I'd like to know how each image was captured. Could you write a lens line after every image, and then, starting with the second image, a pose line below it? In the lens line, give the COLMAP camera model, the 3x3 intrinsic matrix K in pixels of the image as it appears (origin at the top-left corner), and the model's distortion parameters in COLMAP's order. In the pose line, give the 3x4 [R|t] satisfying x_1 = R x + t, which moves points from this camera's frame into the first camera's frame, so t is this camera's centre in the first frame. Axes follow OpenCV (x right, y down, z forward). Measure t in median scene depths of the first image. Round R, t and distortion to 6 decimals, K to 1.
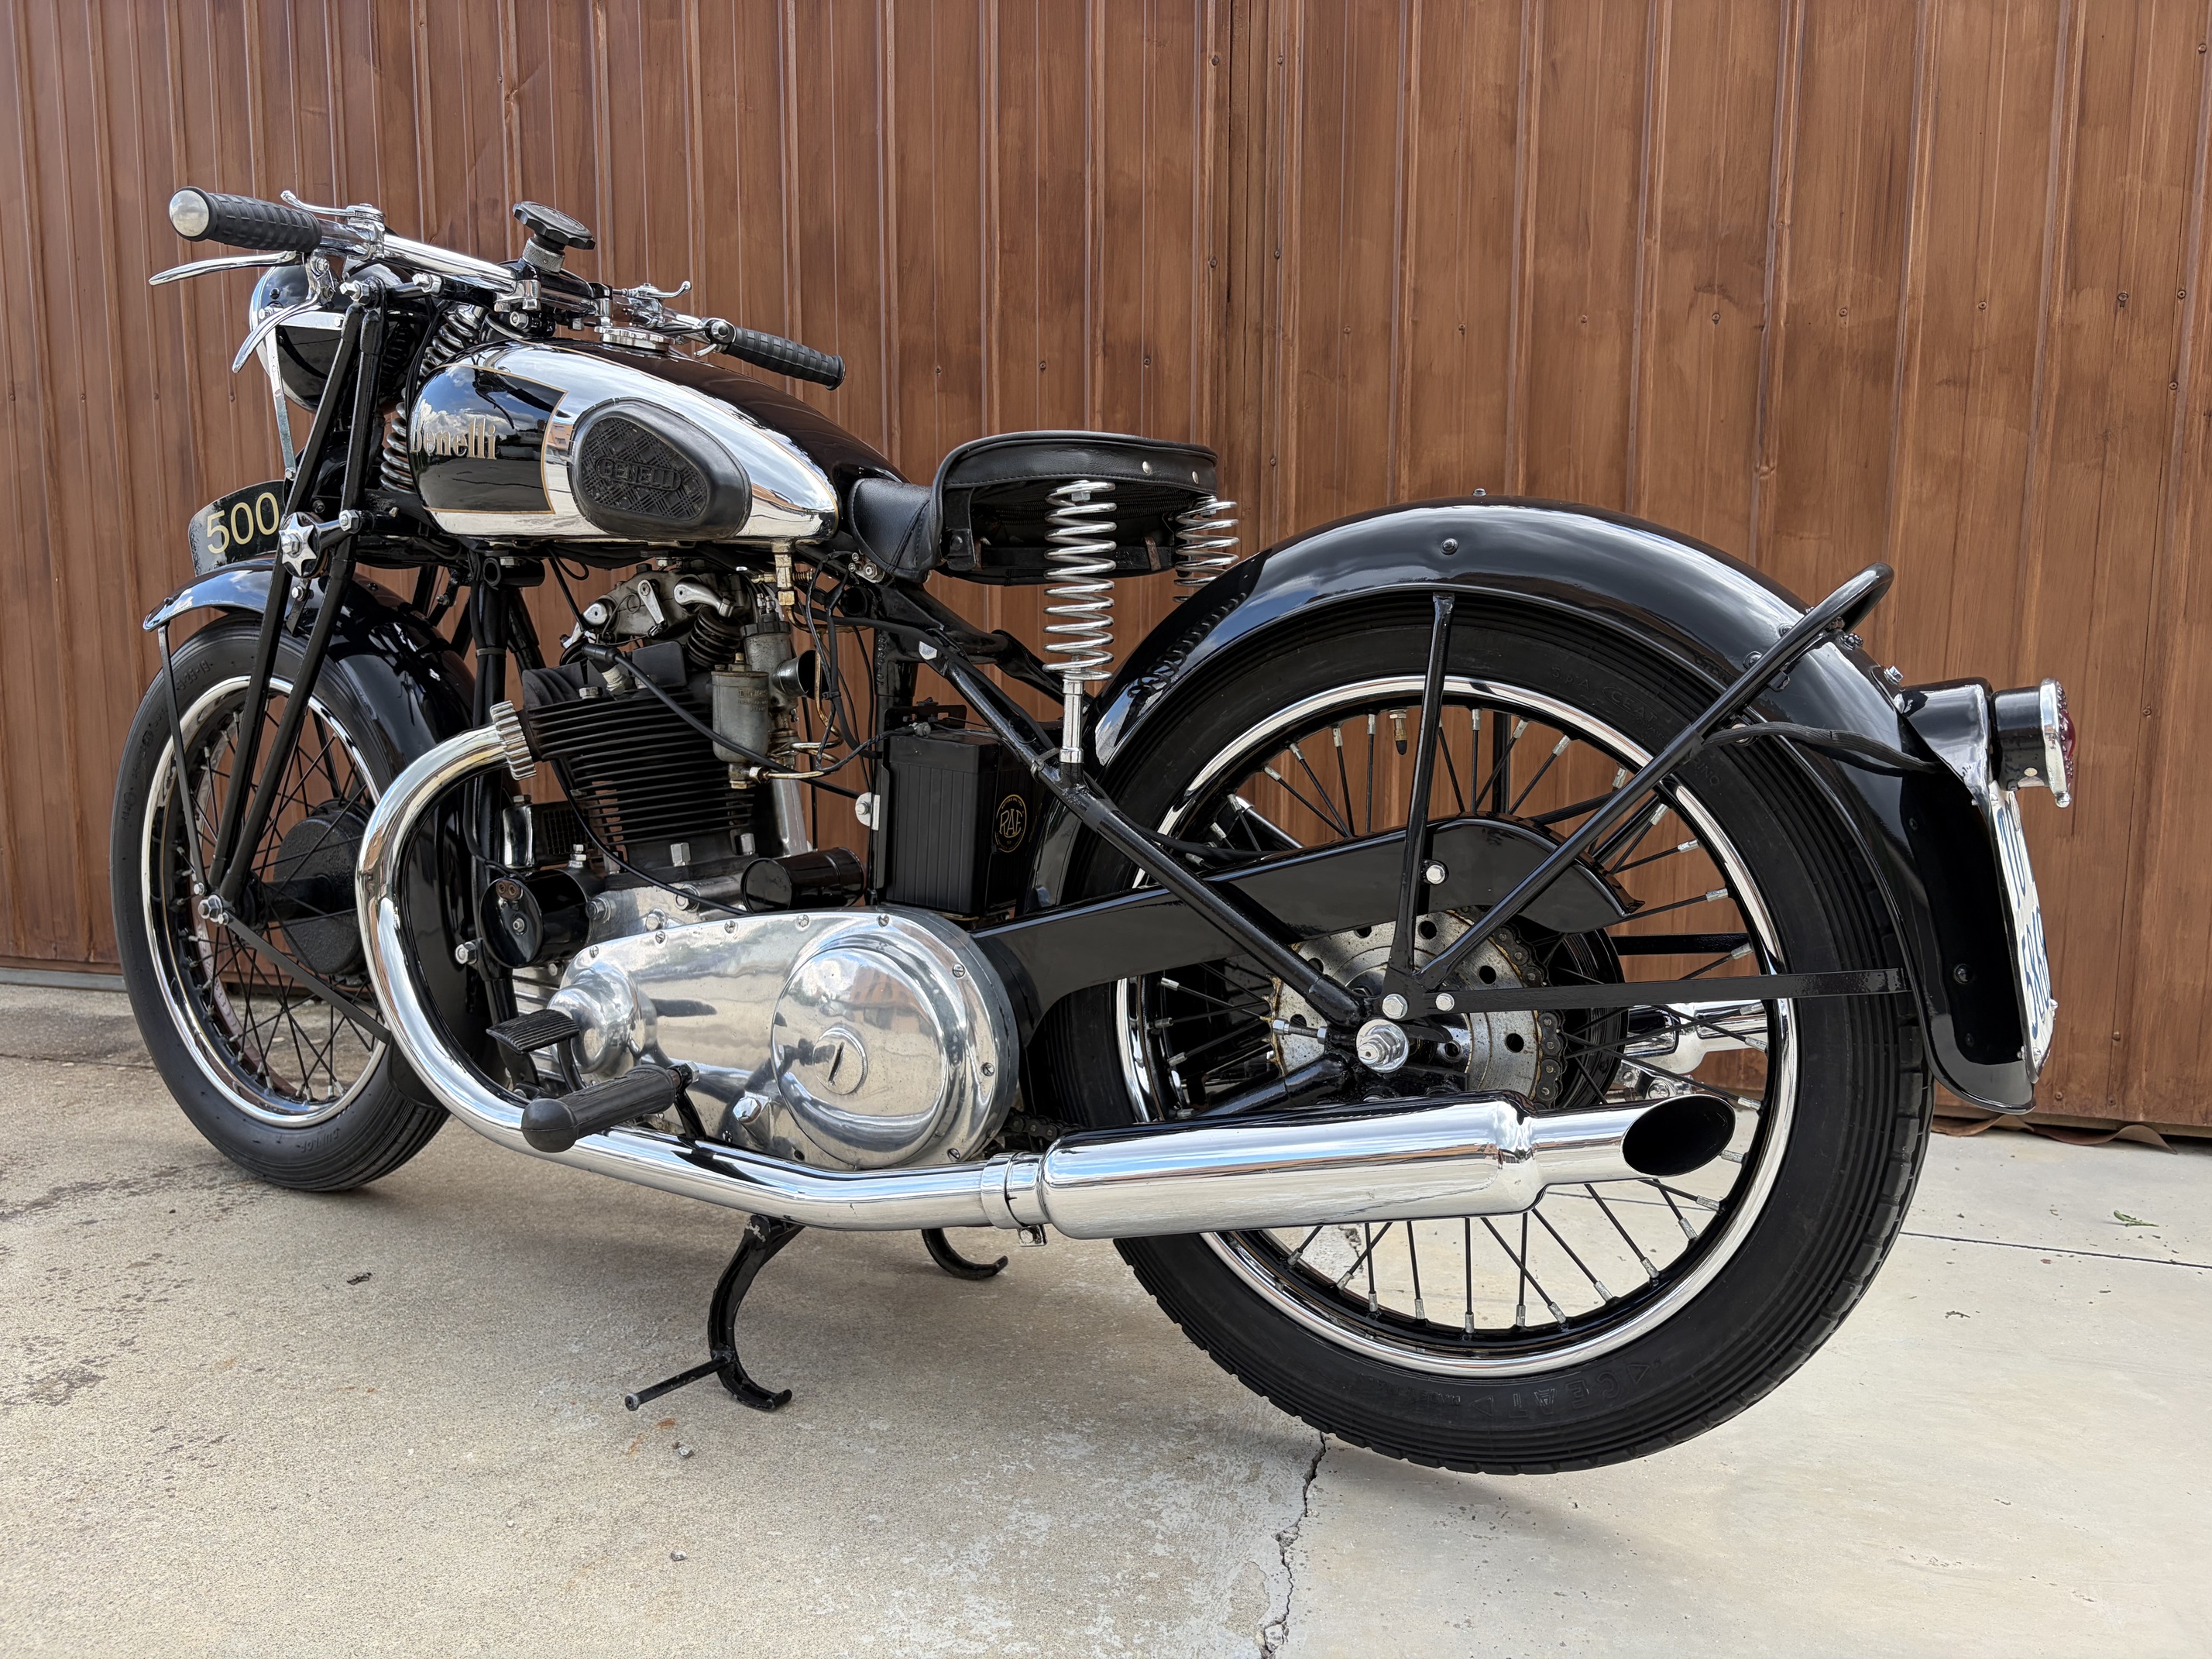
lens RADIAL K [[1678.9, 0, 1106.4], [0, 1678.9, 832.6], [0, 0, 1]] dist [0.036912, -0.039356]
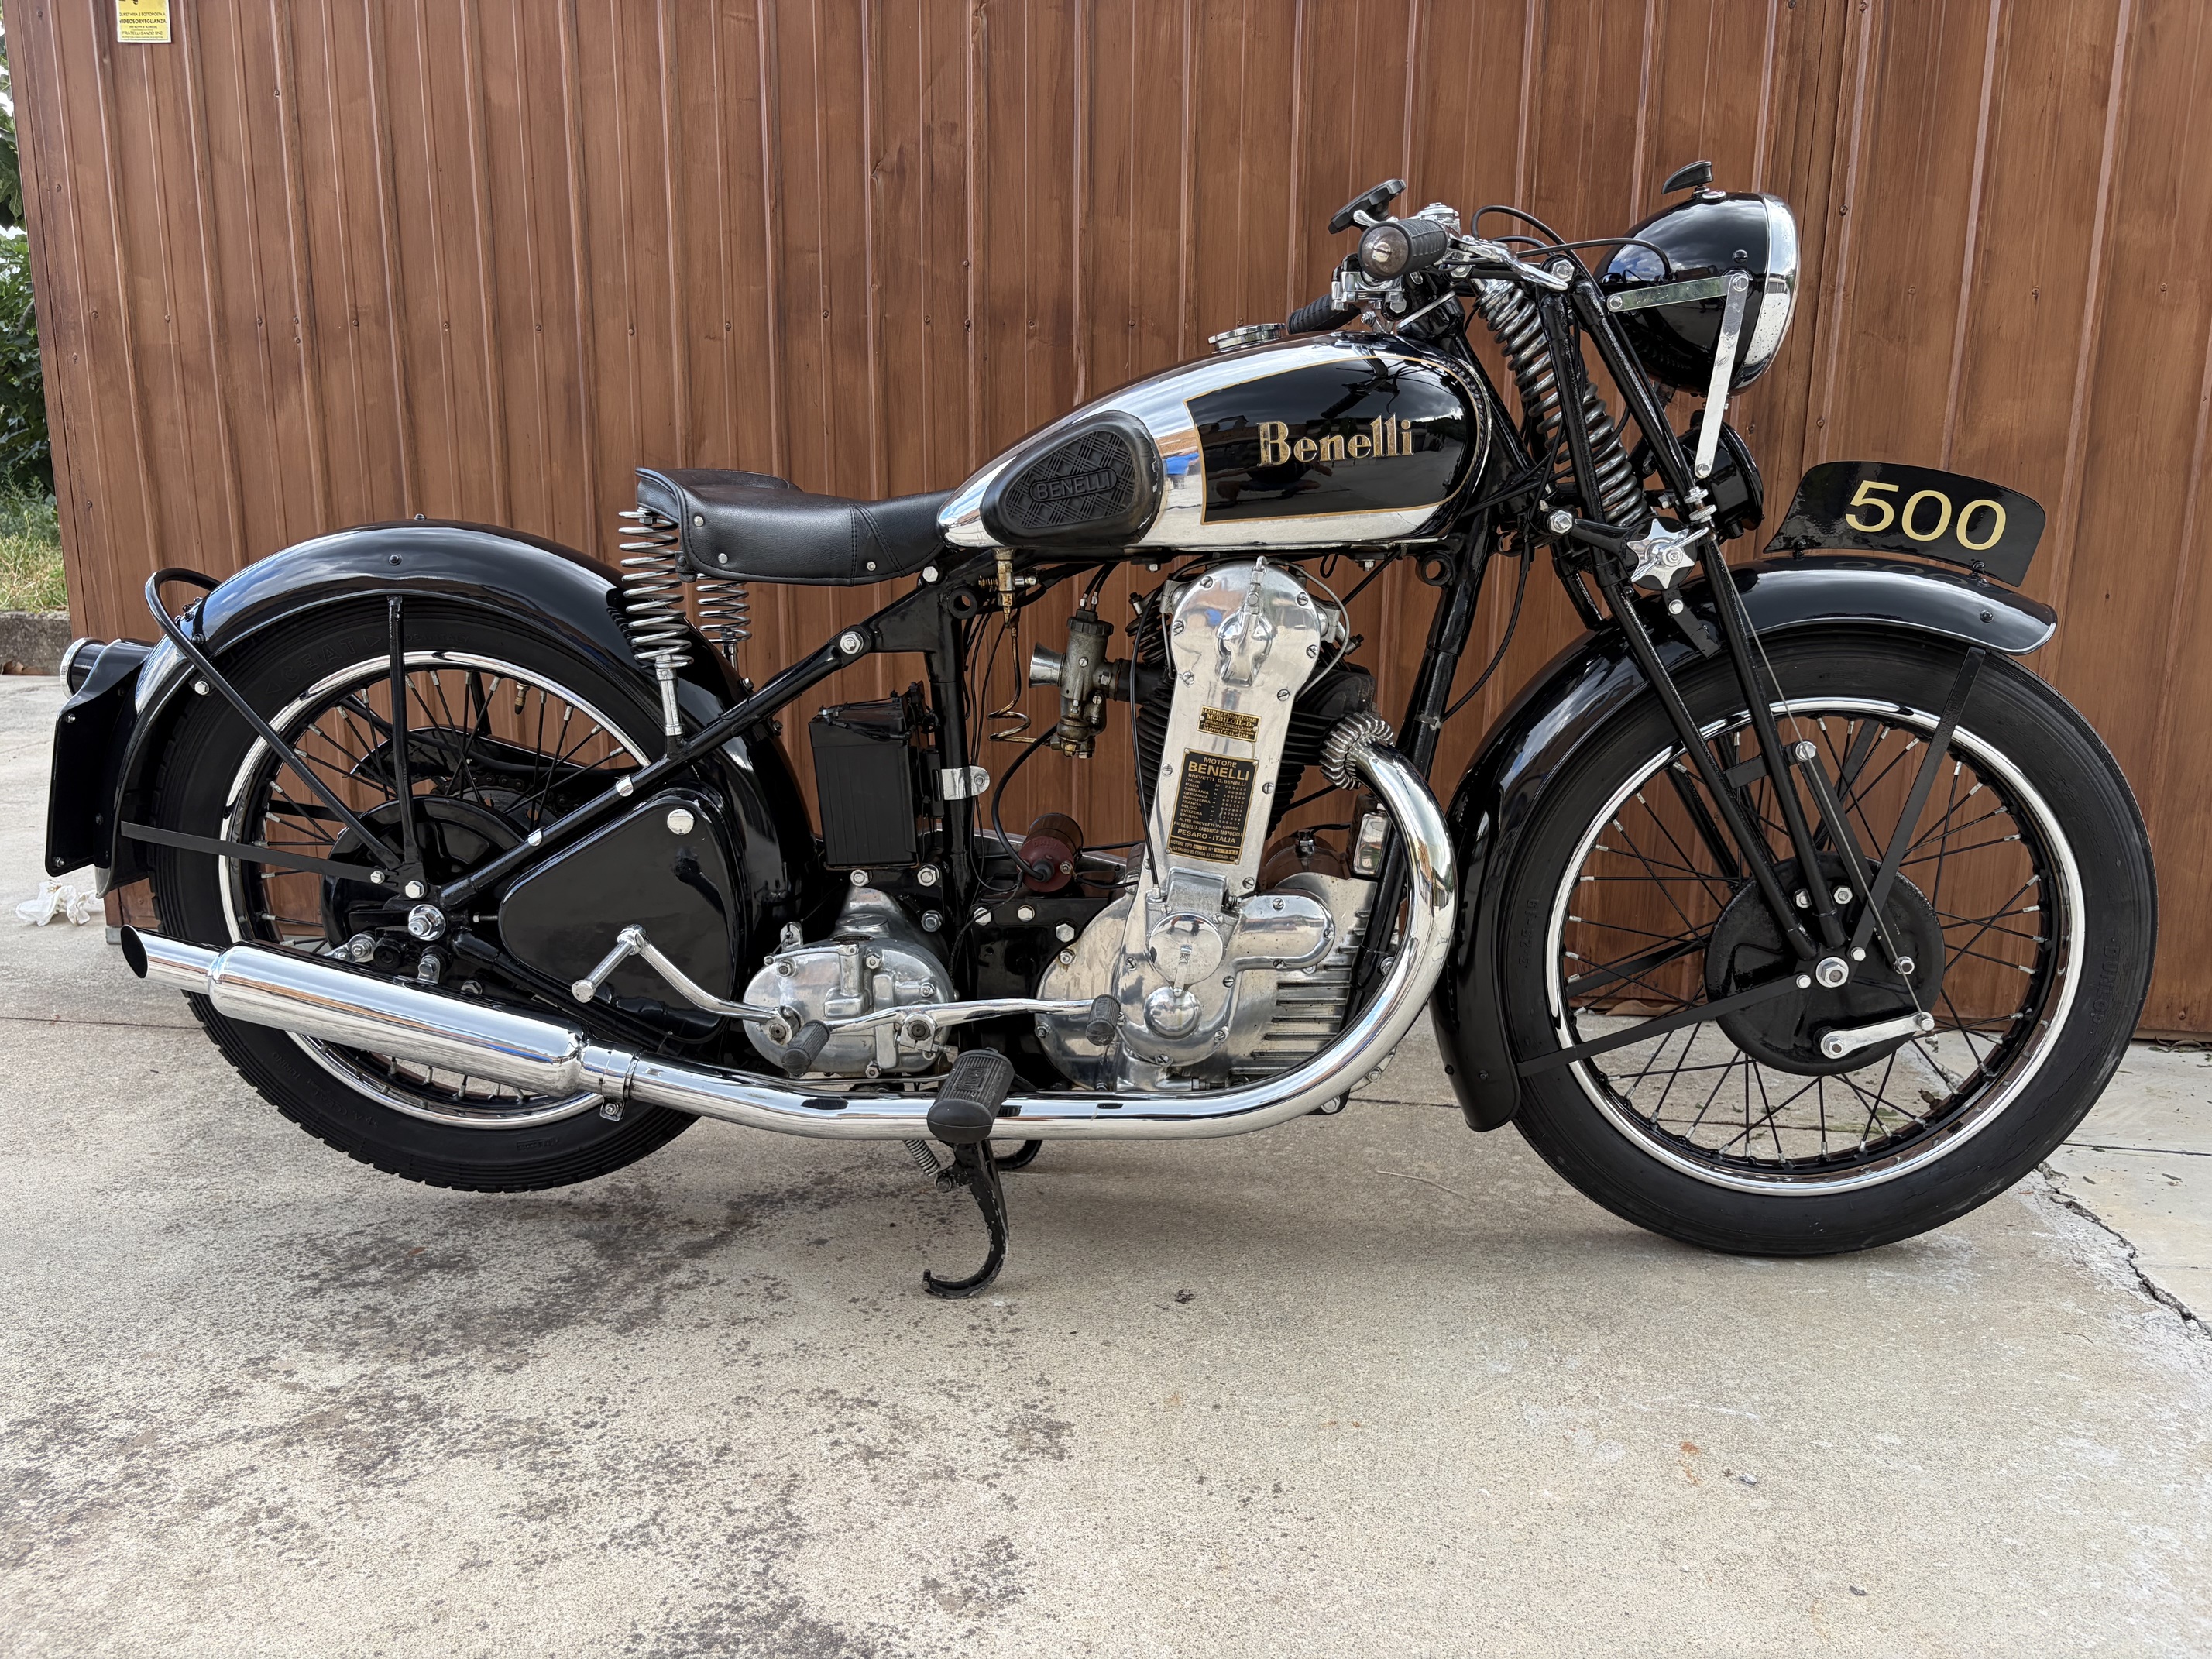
lens RADIAL K [[1678.9, 0, 1110.1], [0, 1678.9, 845.5], [0, 0, 1]] dist [0.036912, -0.039356]
pose [[0.994136, -0.018817, 0.106487, -0.473646], [0.010195, 0.996667, 0.080936, -0.063271], [-0.107655, -0.079376, 0.991015, 0.042767]]
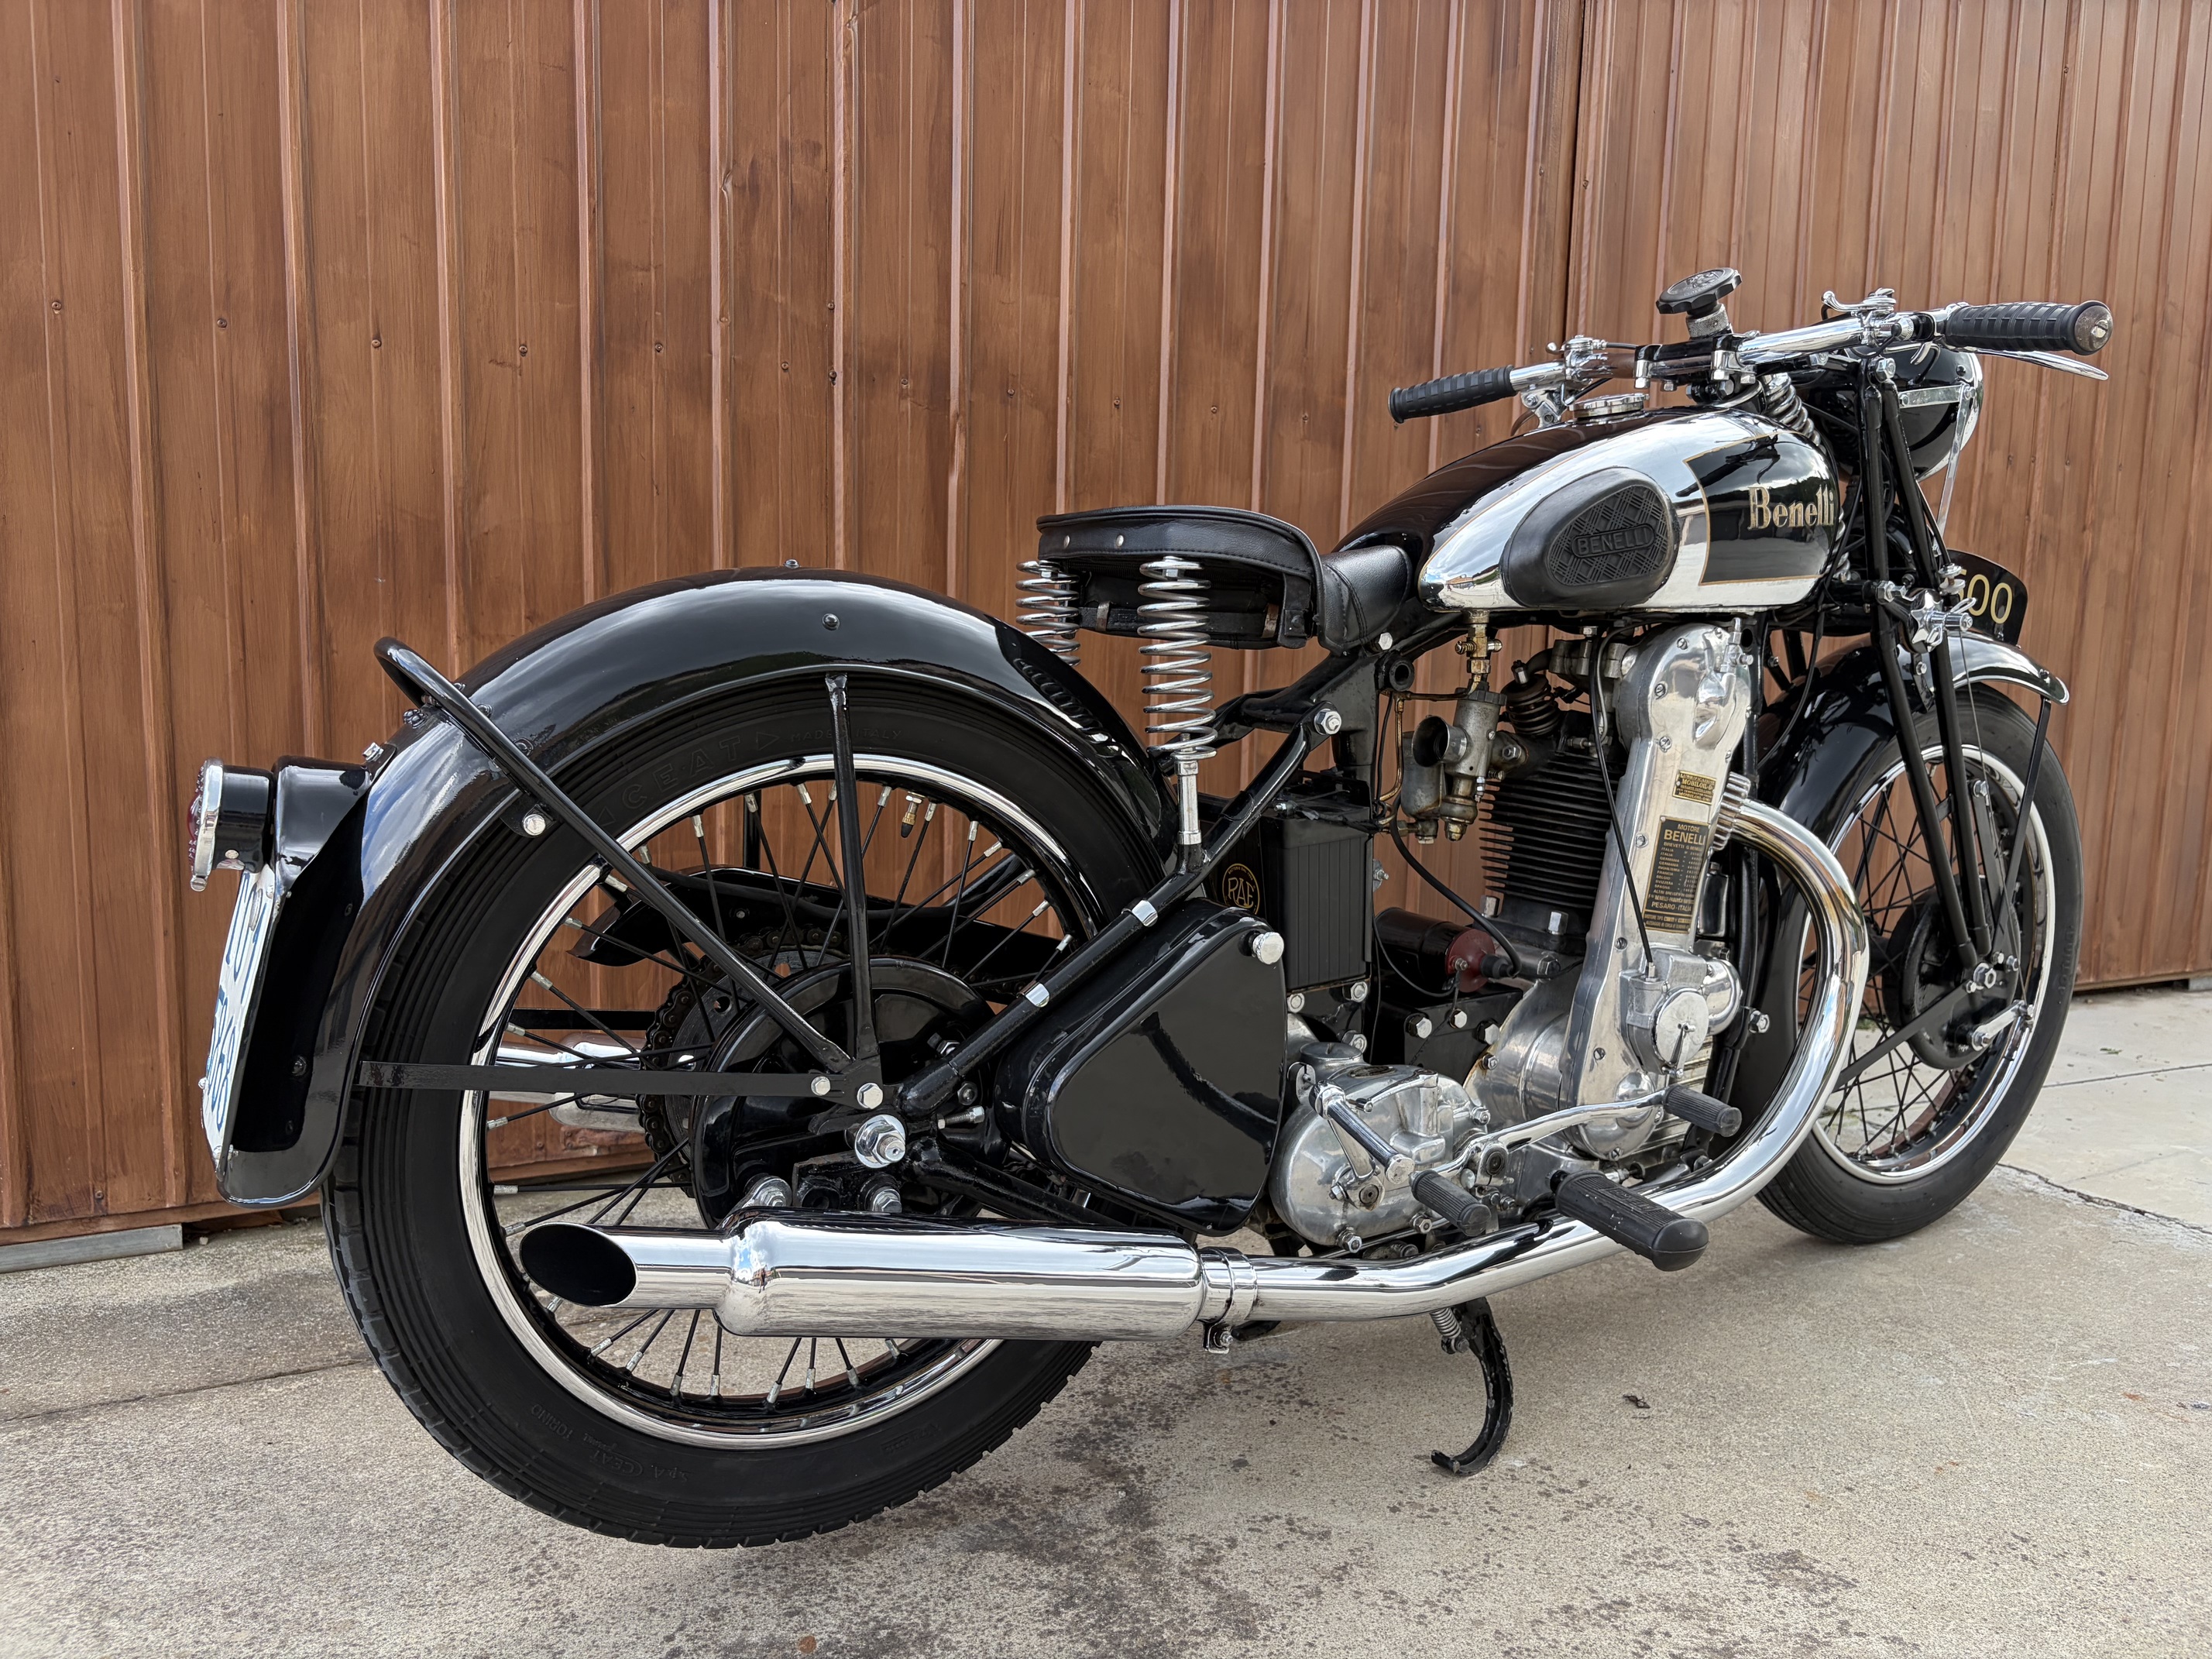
lens RADIAL K [[1678.9, 0, 1106.7], [0, 1678.9, 833.3], [0, 0, 1]] dist [0.036912, -0.039356]
pose [[0.738775, -0.073077, 0.669979, -1.013656], [0.073217, 0.996923, 0.028002, -0.076179], [-0.669964, 0.028367, 0.741852, 0.402557]]
